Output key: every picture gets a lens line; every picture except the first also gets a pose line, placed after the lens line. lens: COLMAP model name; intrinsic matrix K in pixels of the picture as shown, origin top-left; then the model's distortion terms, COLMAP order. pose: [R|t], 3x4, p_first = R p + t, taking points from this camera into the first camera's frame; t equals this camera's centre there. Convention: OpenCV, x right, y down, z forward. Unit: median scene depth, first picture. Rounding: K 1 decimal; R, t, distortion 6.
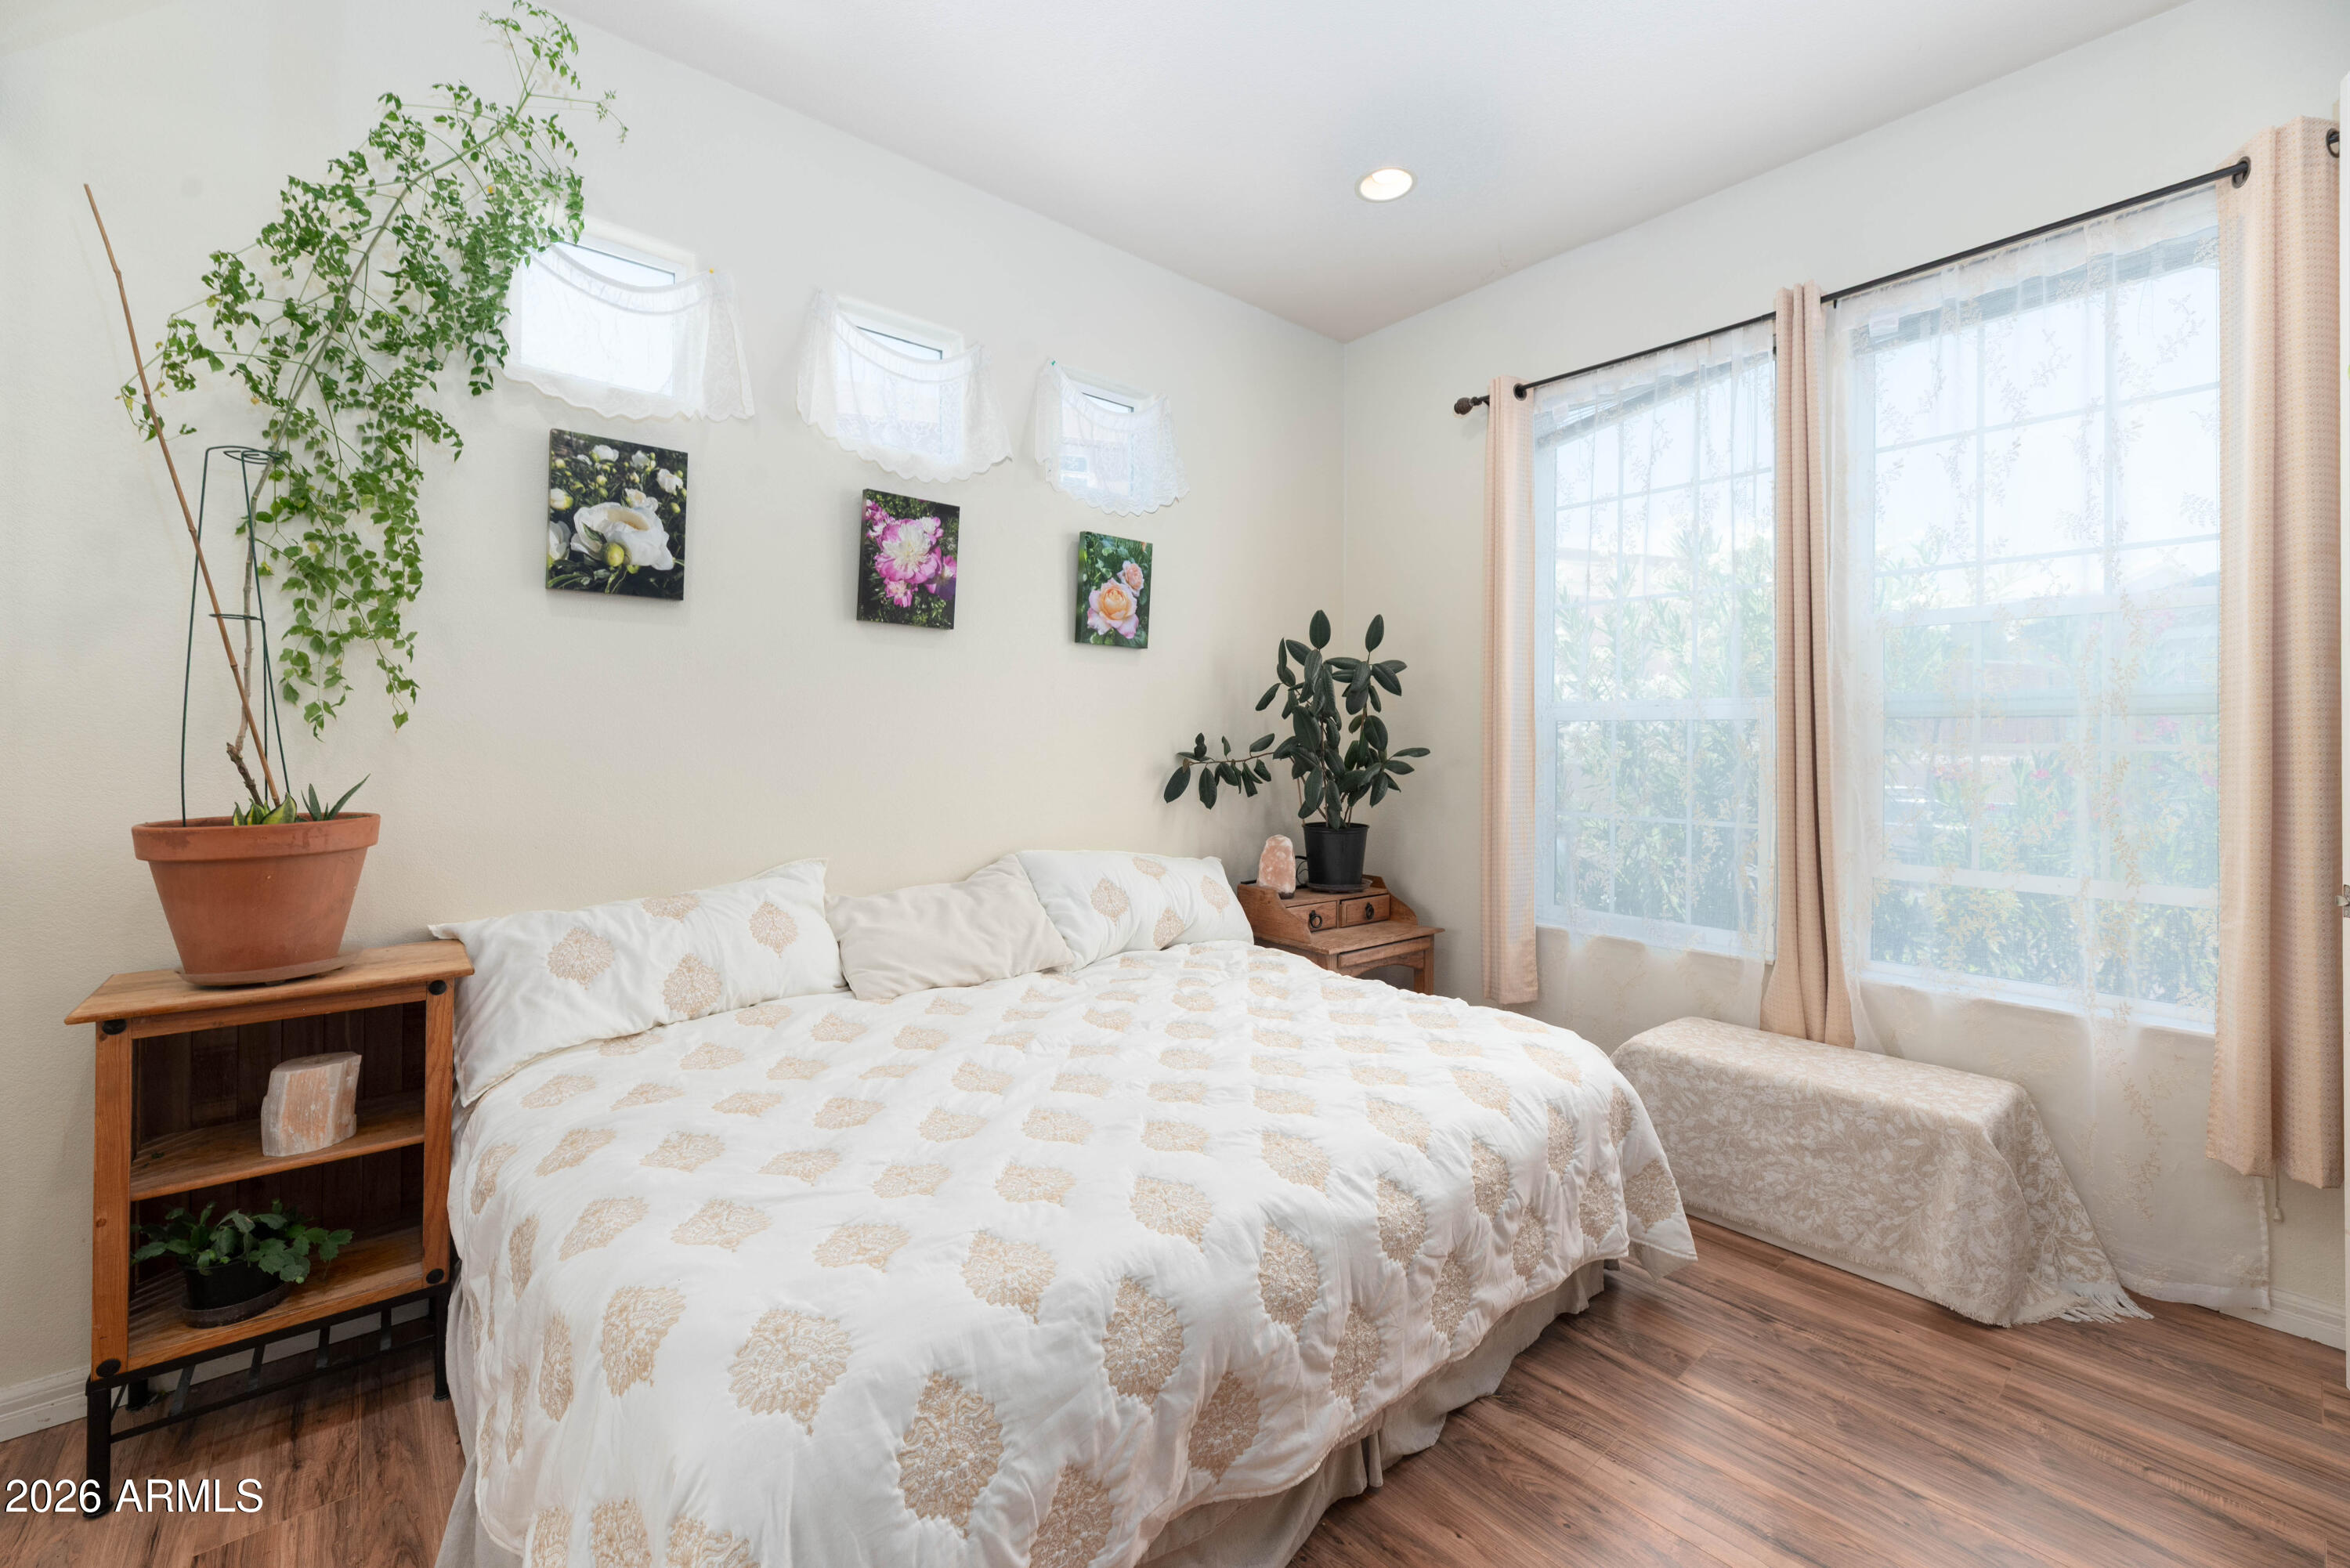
lens RADIAL K [[951.6, 0, 1187.6], [0, 951.6, 728.3], [0, 0, 1]] dist [0.000020, -0.000390]
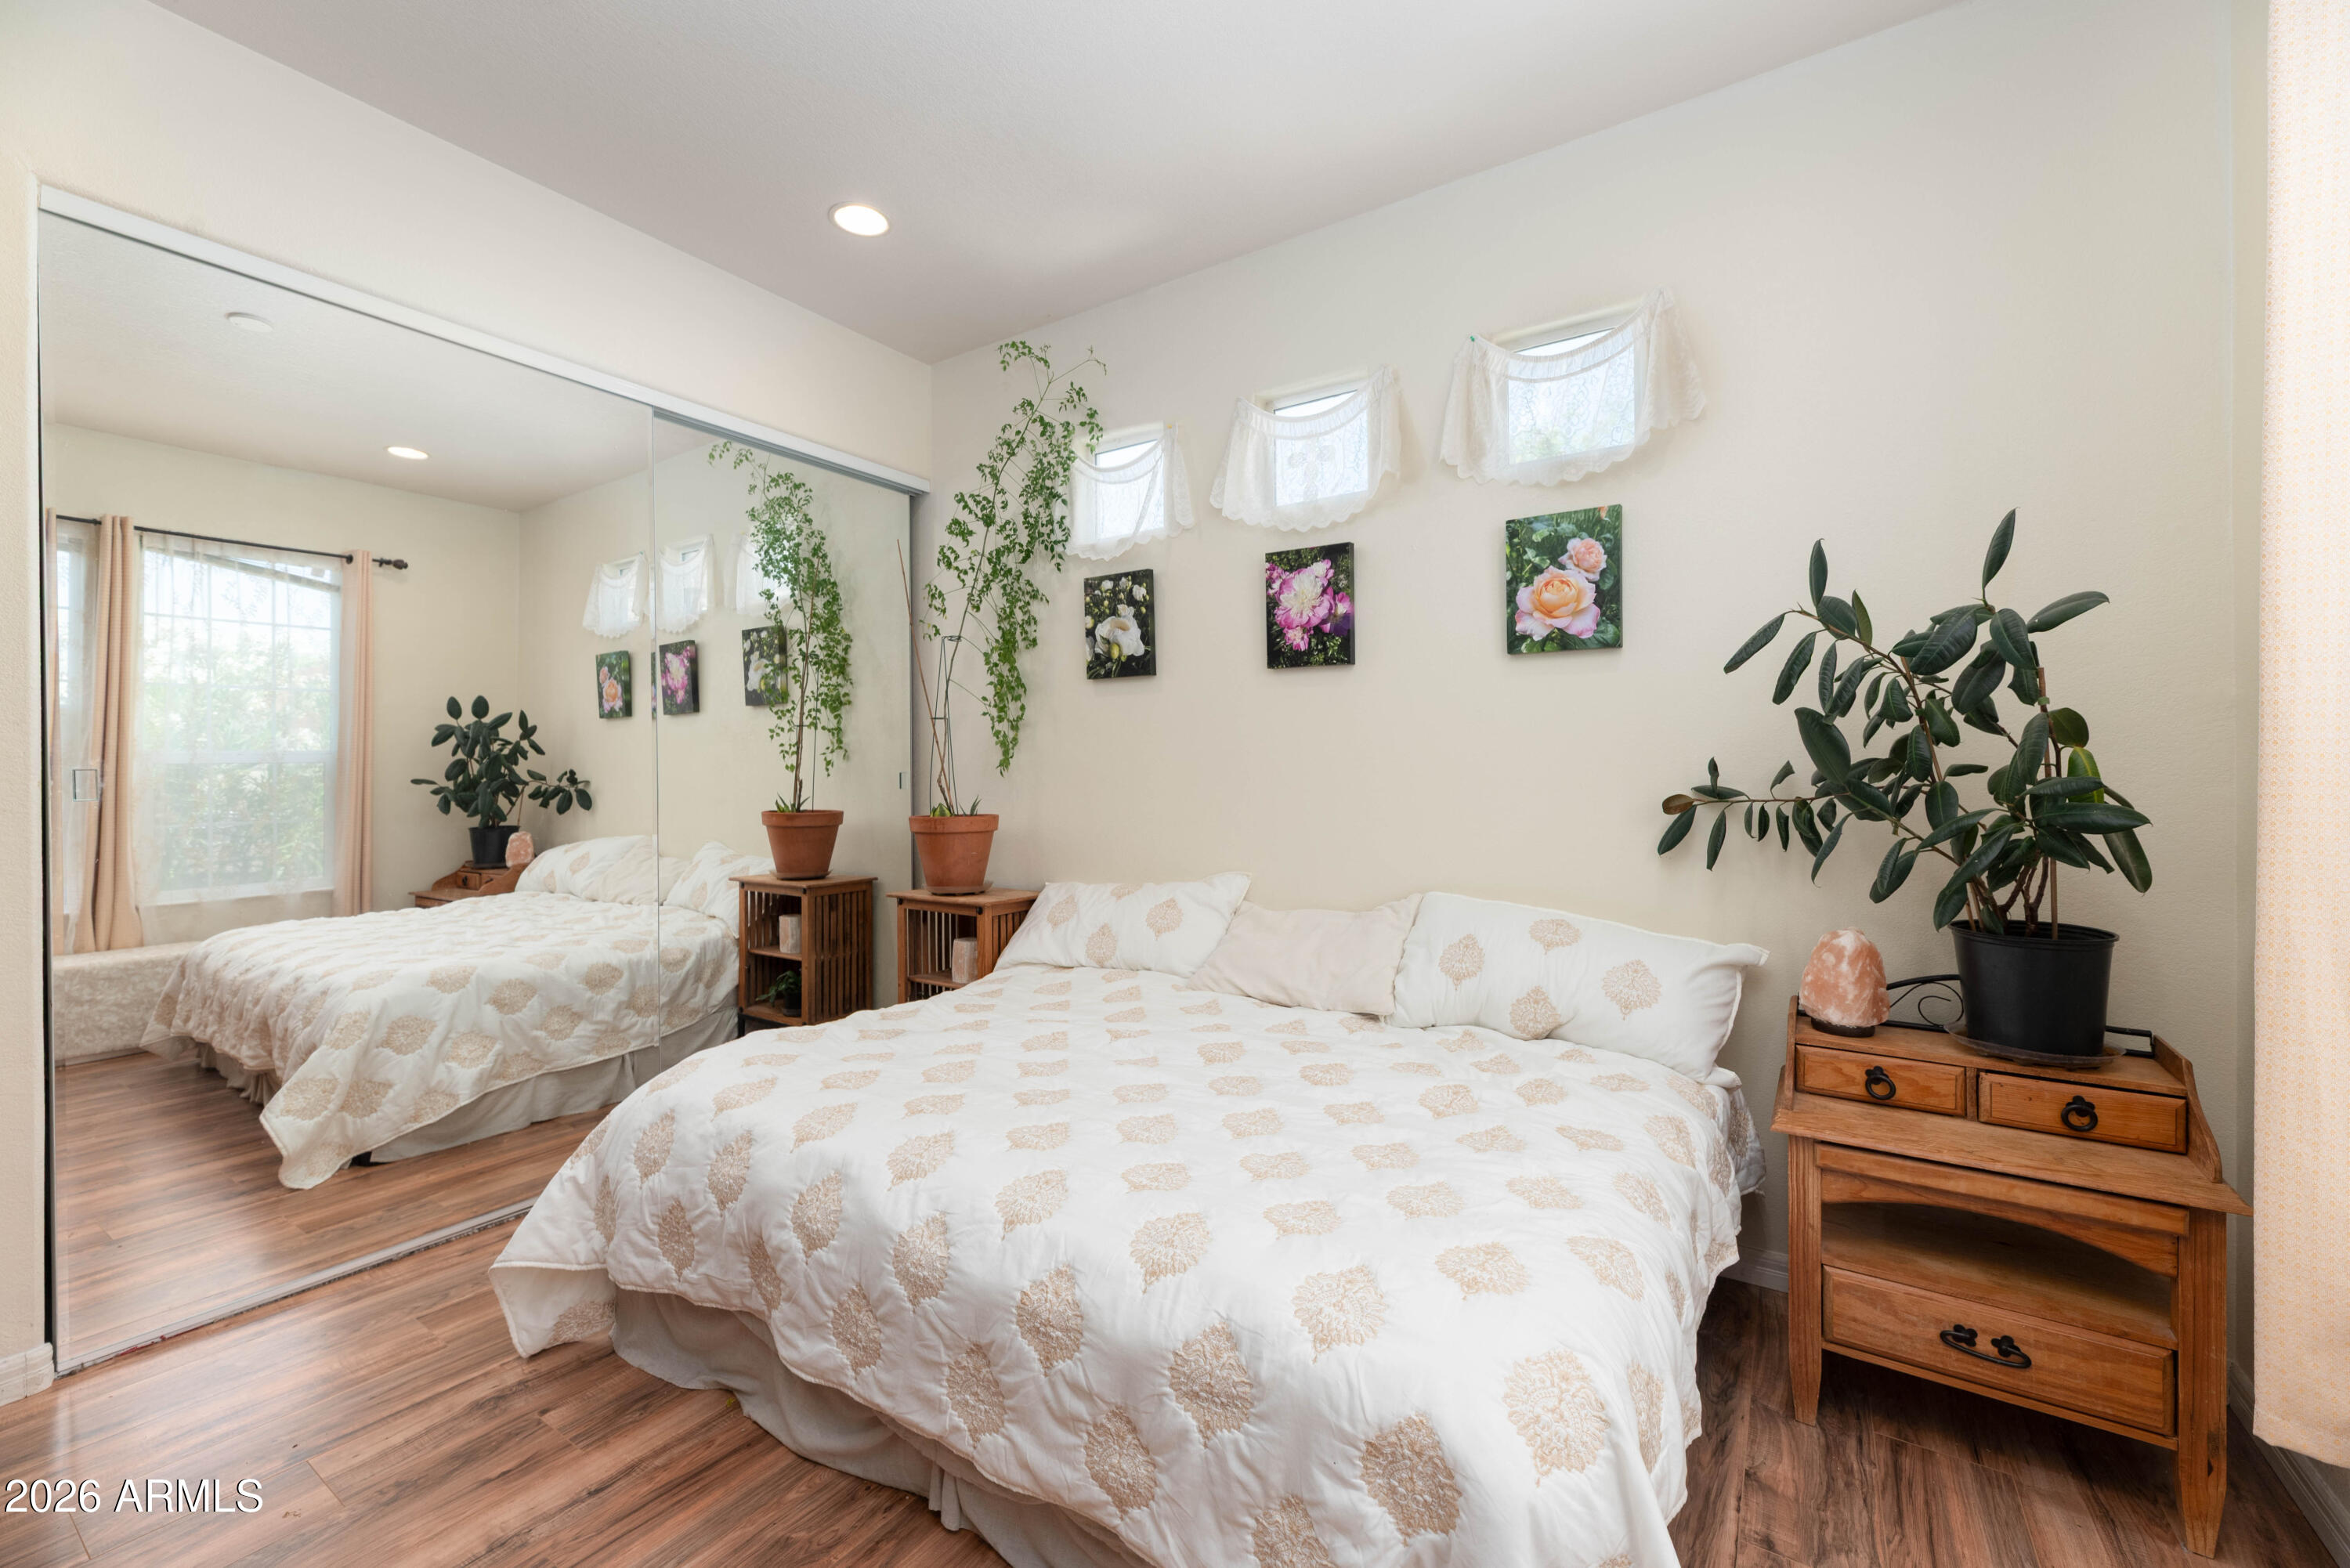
lens RADIAL K [[951.6, 0, 1173.5], [0, 951.6, 776.0], [0, 0, 1]] dist [0.000020, -0.000390]
pose [[0.272340, -0.003492, -0.962195, 0.709710], [0.023159, 0.999728, 0.002927, 0.009034], [0.961922, -0.023080, 0.272347, 0.560680]]
